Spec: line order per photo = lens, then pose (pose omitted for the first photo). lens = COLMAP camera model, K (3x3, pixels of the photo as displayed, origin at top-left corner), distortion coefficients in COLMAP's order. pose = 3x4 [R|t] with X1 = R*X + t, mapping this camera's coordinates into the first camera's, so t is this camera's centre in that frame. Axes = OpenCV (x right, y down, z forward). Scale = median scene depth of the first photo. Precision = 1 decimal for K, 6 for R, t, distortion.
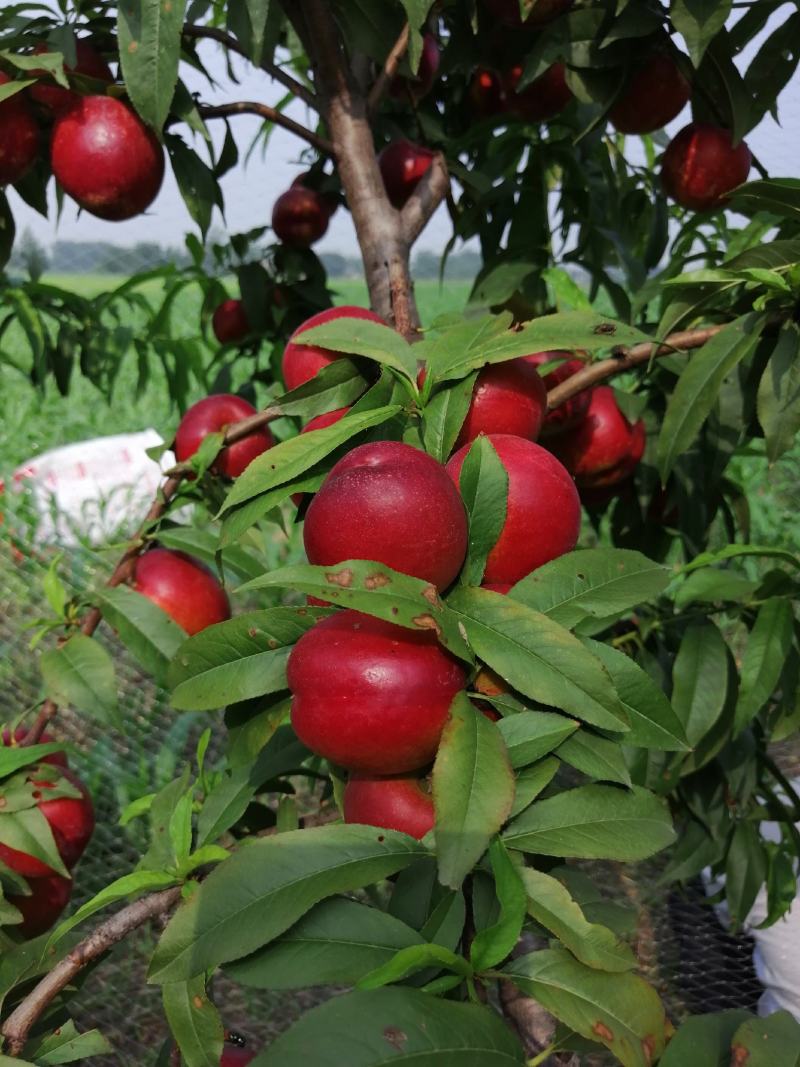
lens RADIAL K [[760.6, 0, 400.0], [0, 760.6, 533.5], [0, 0, 1]] dist [-0.016428, 0.000776]
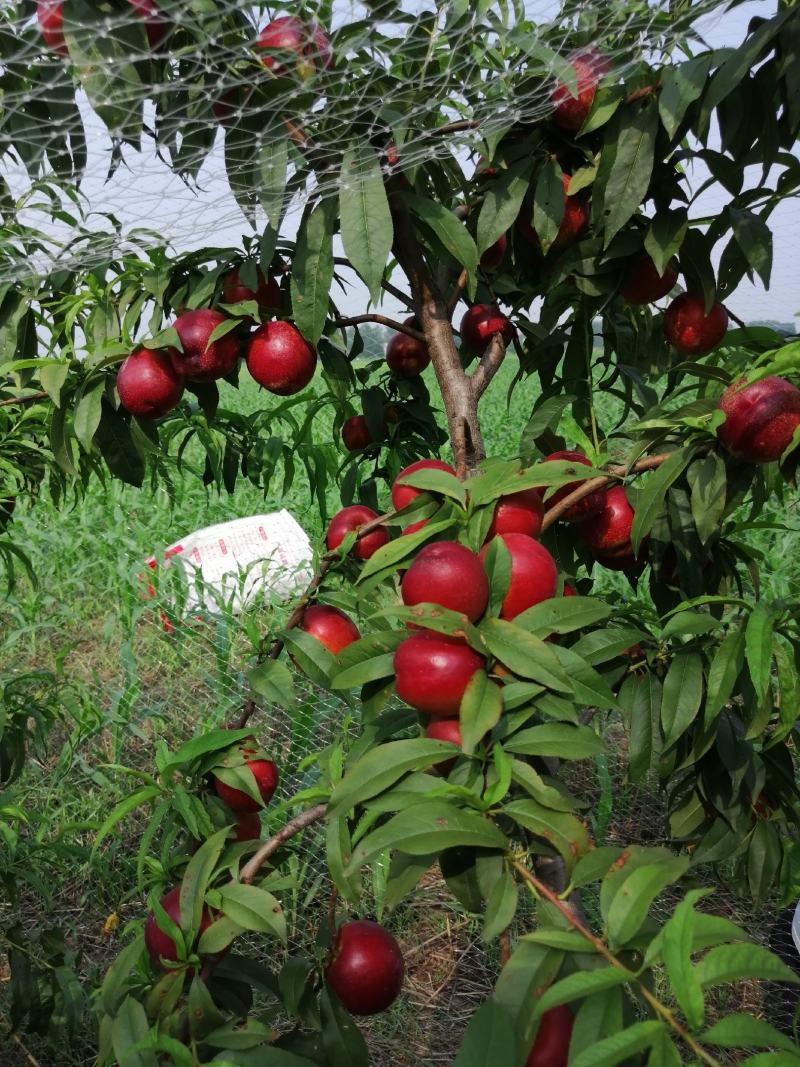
lens RADIAL K [[853.5, 0, 400.0], [0, 853.5, 533.5], [0, 0, 1]] dist [-0.004046, 0.012534]
pose [[0.986463, -0.027947, -0.161588, 0.150173], [0.014476, 0.996365, -0.083948, 0.025008], [0.163347, 0.080472, 0.983281, -0.764507]]
